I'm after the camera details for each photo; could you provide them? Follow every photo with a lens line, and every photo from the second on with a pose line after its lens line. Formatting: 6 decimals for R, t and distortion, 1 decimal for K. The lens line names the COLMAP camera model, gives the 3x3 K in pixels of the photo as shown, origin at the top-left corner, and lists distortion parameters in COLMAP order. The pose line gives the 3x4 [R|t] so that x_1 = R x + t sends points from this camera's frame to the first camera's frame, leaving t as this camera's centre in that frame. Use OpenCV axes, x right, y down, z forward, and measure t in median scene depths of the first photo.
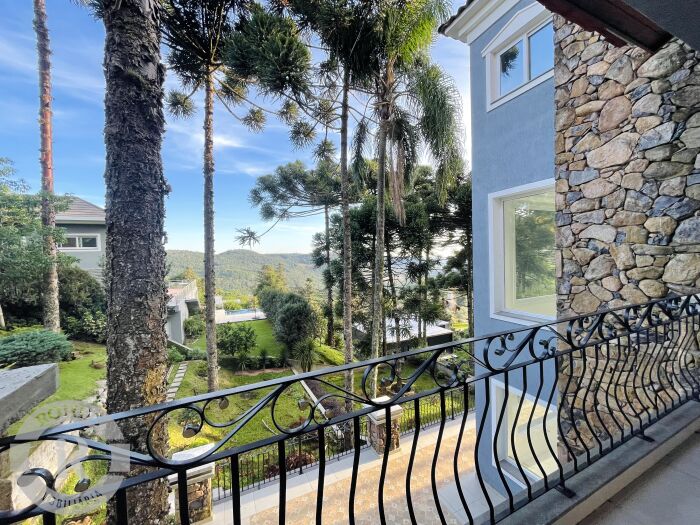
lens RADIAL K [[282.2, 0, 350.0], [0, 282.2, 258.9], [0, 0, 1]] dist [-0.001852, -0.000181]
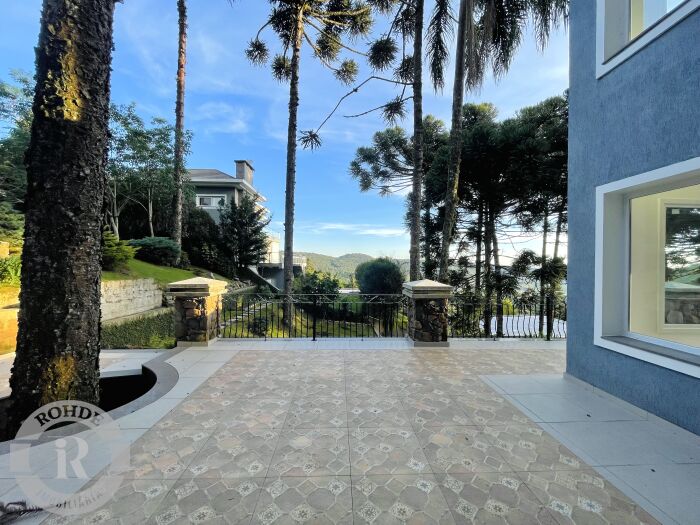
lens RADIAL K [[282.2, 0, 352.5], [0, 282.2, 261.9], [0, 0, 1]] dist [-0.001852, -0.000181]
pose [[0.923582, 0.036509, -0.381659, 0.088646], [-0.044225, 0.998956, -0.011461, 0.195441], [0.380843, 0.027464, 0.924232, 0.096907]]
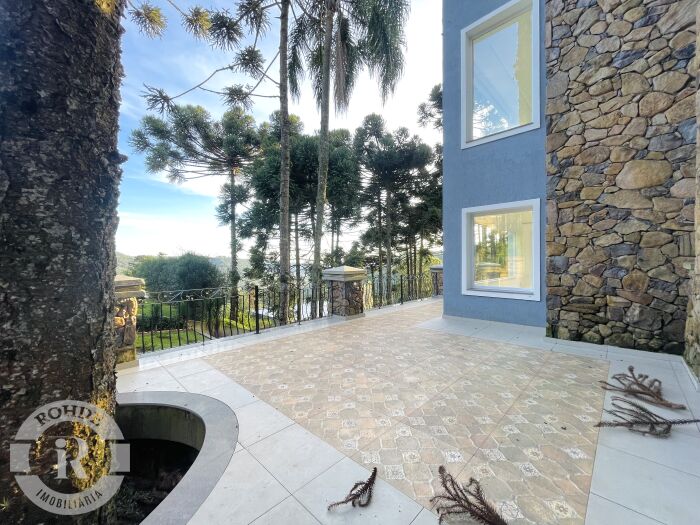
lens RADIAL K [[282.2, 0, 349.0], [0, 282.2, 261.2], [0, 0, 1]] dist [-0.001852, -0.000181]
pose [[0.935088, 0.020147, 0.353842, -0.080254], [-0.012104, 0.999616, -0.024930, 0.210587], [-0.354208, 0.019029, 0.934973, 0.059911]]
